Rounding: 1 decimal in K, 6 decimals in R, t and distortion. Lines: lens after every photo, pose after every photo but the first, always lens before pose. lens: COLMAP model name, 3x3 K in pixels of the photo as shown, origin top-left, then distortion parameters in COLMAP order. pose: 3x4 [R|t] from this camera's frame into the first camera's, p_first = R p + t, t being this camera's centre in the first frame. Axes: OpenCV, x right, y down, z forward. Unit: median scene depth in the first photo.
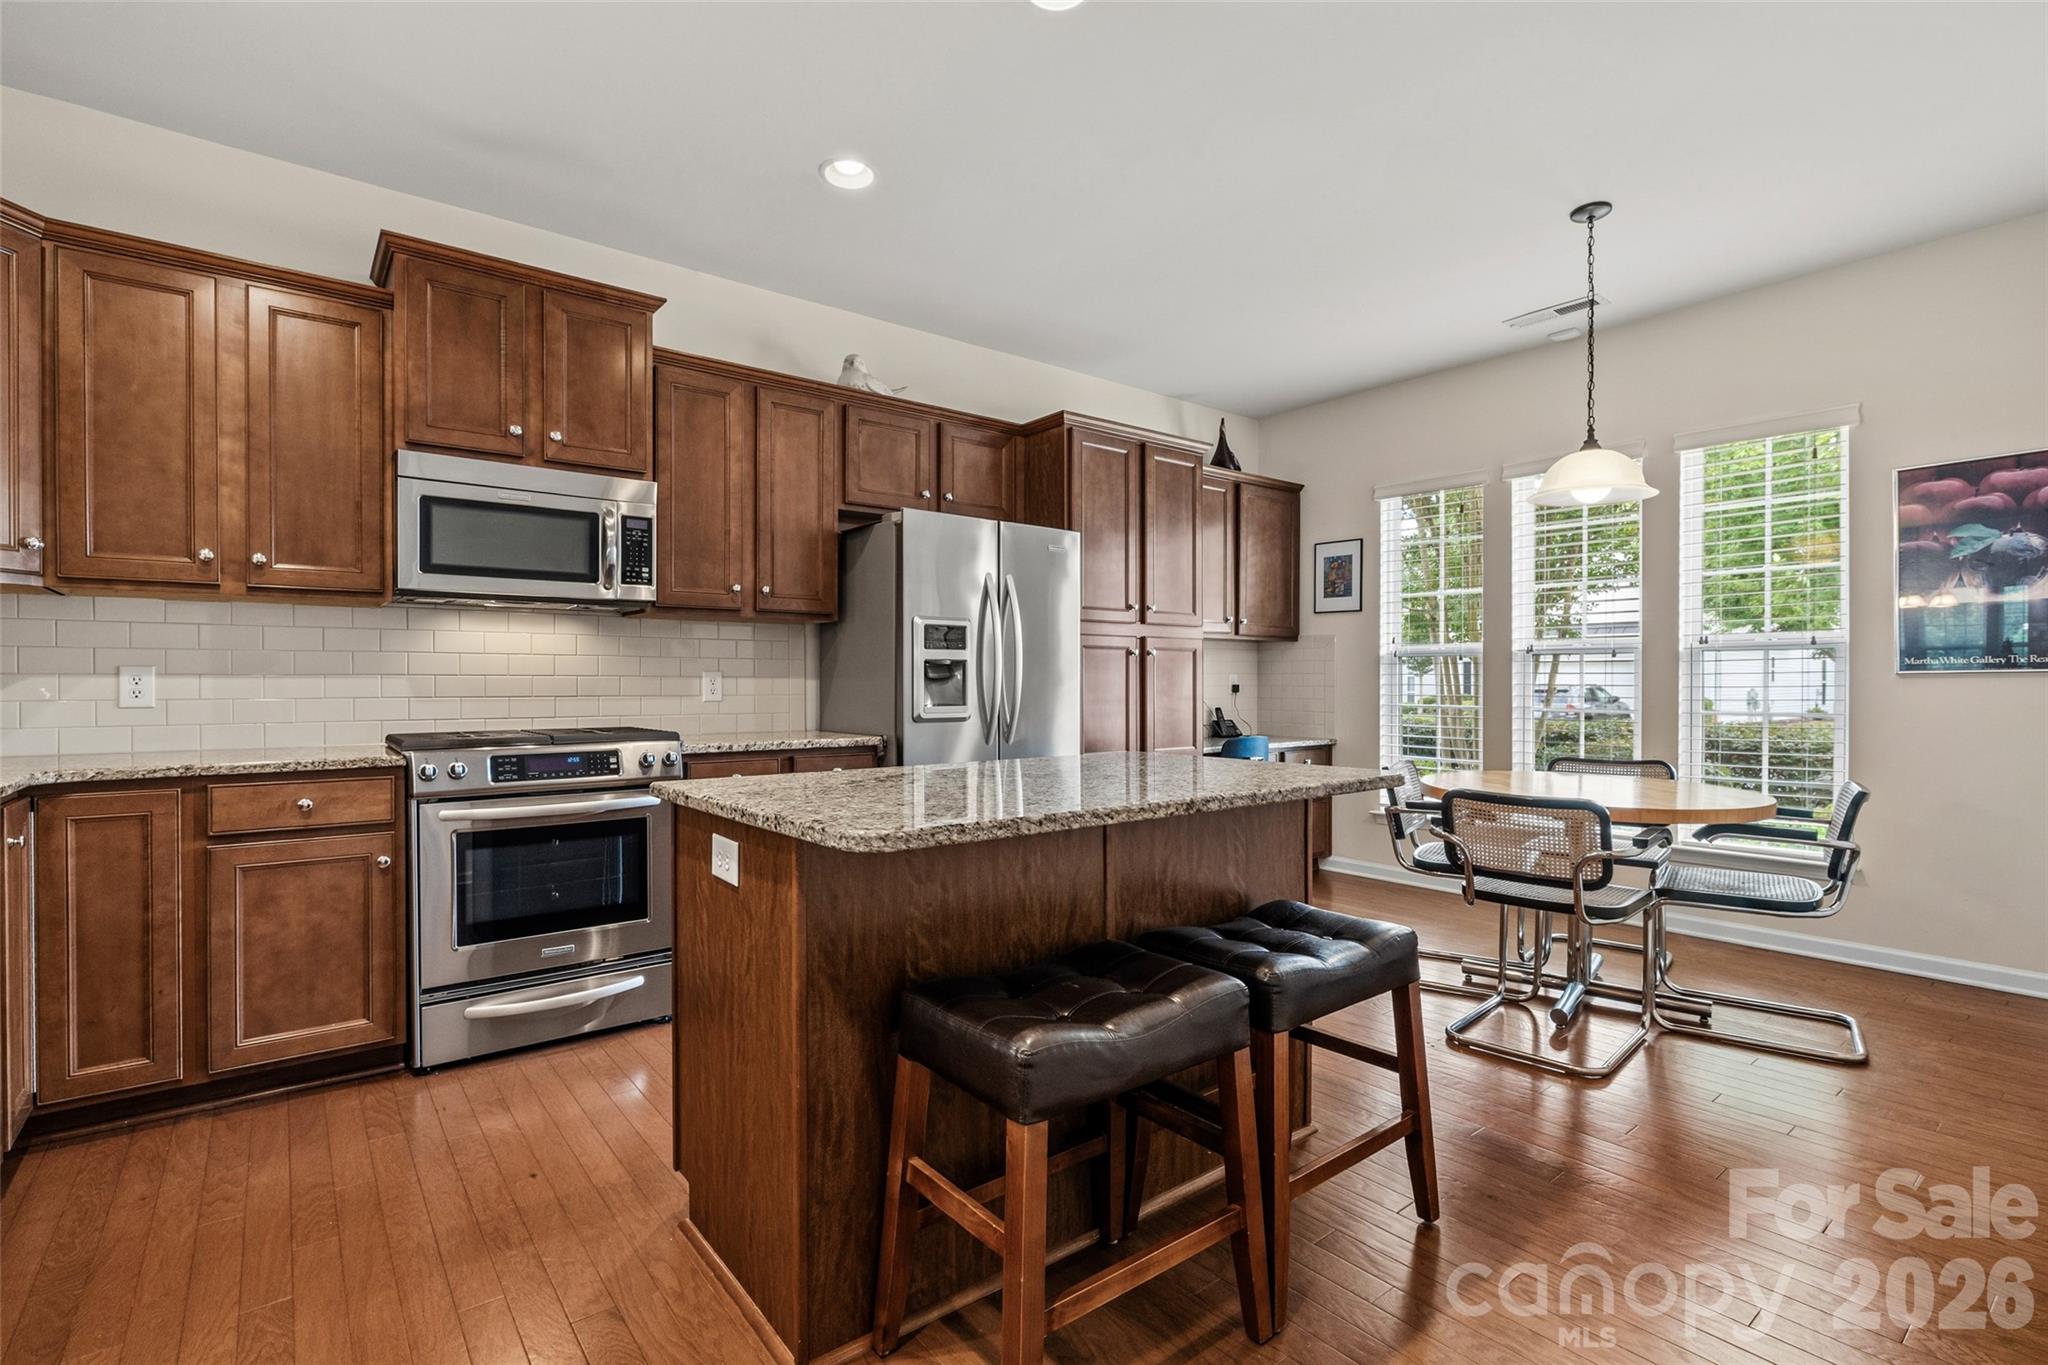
lens RADIAL K [[959.4, 0, 1018.9], [0, 959.4, 685.1], [0, 0, 1]] dist [-0.005613, 0.001266]
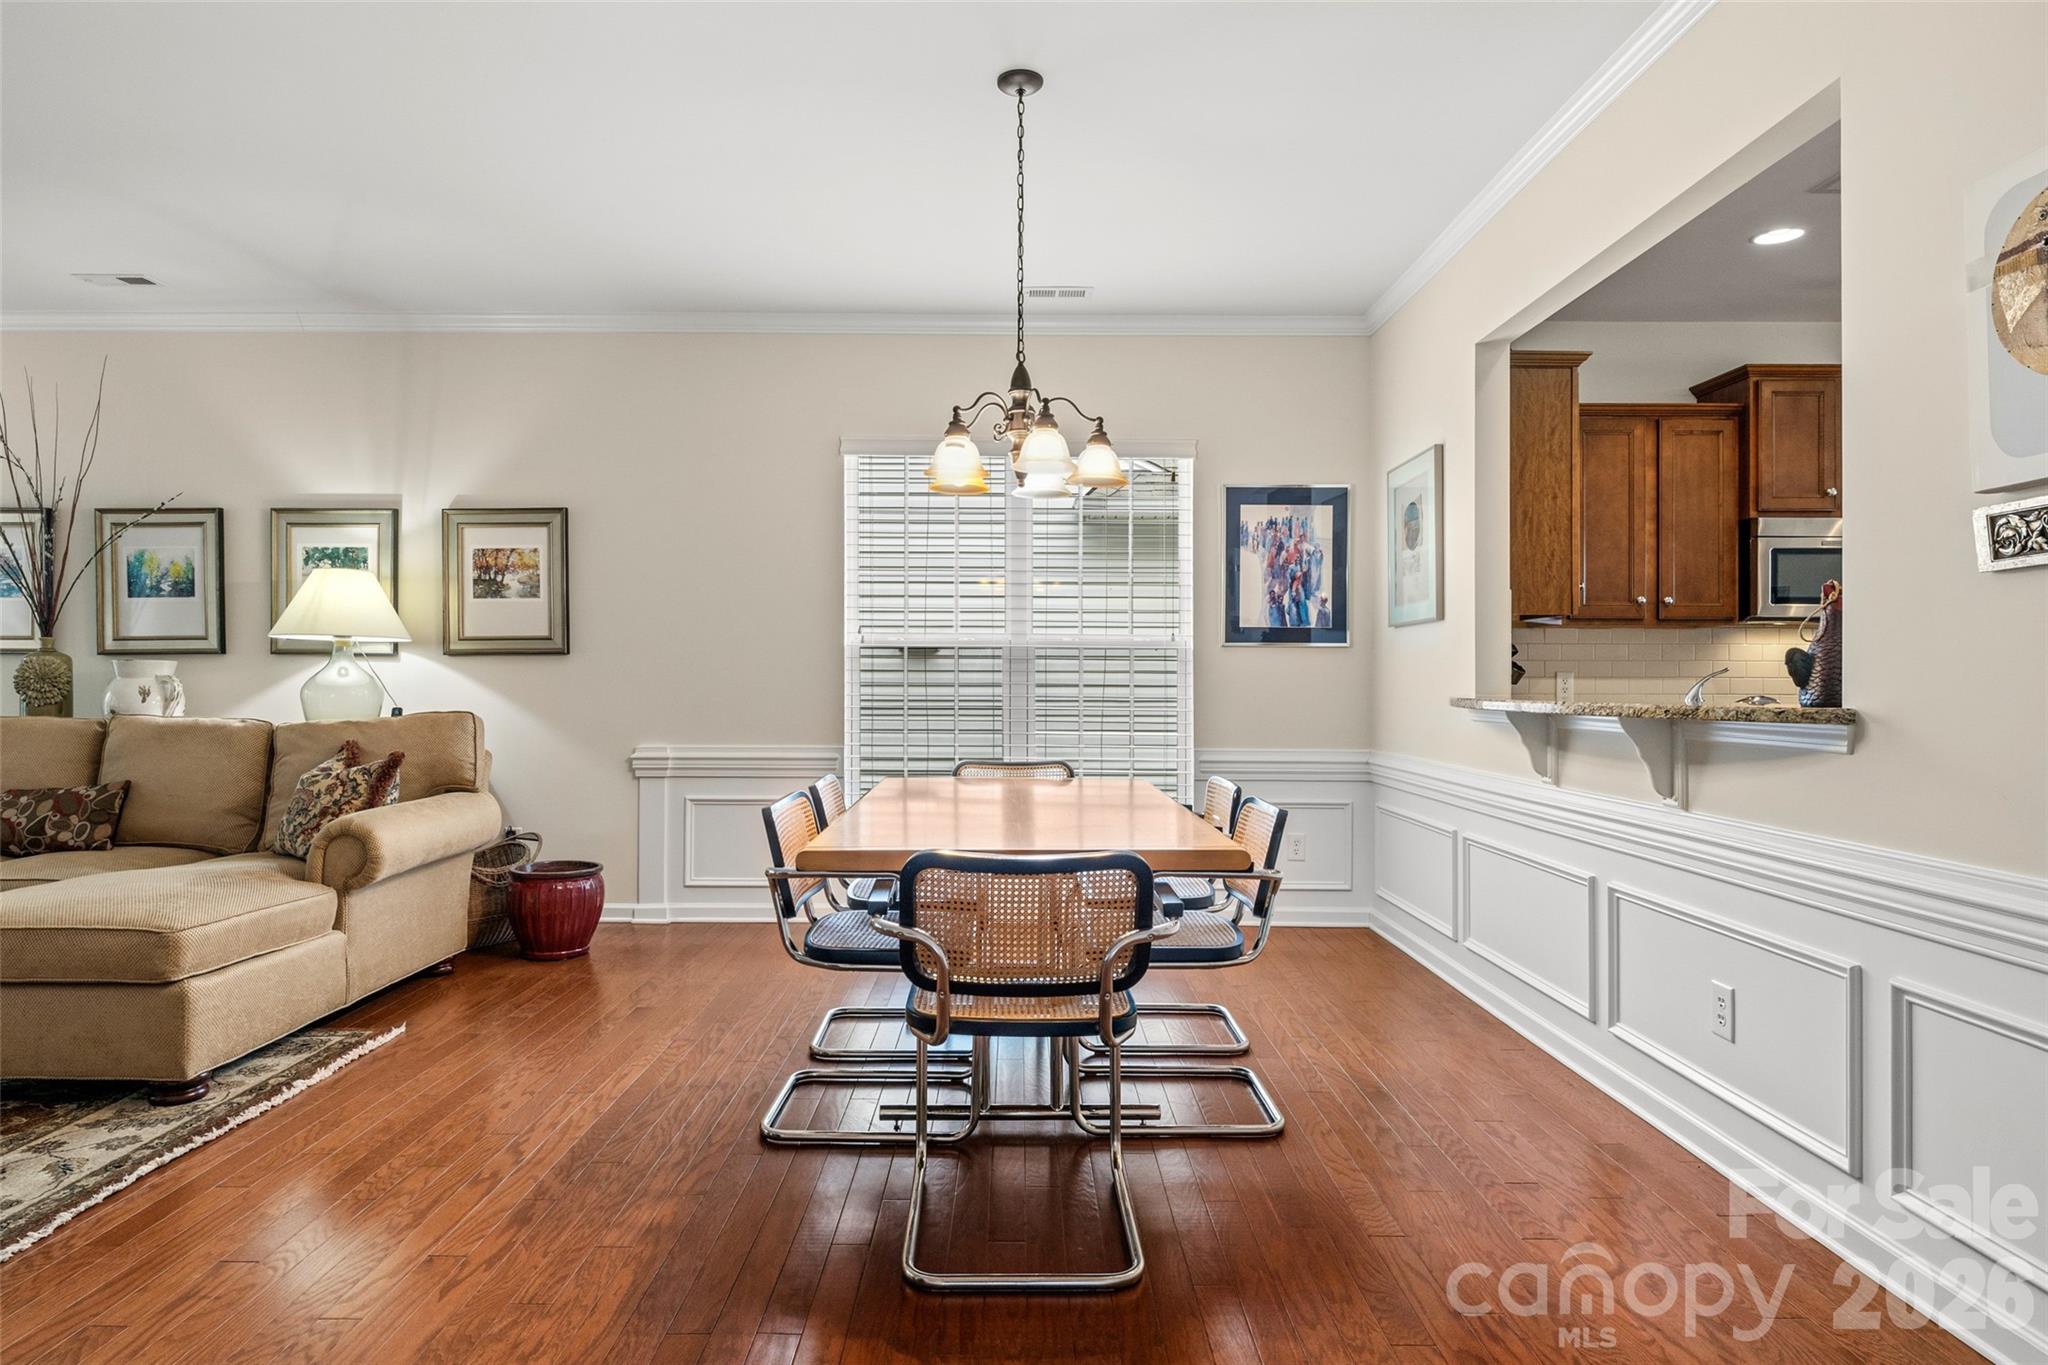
lens RADIAL K [[1155.1, 0, 1016.3], [0, 1155.1, 673.3], [0, 0, 1]] dist [-0.000295, -0.000533]
pose [[0.783756, -0.000083, -0.621068, -0.381552], [-0.006085, 0.999951, -0.007813, 0.001798], [0.621038, 0.009903, 0.783718, -0.850418]]
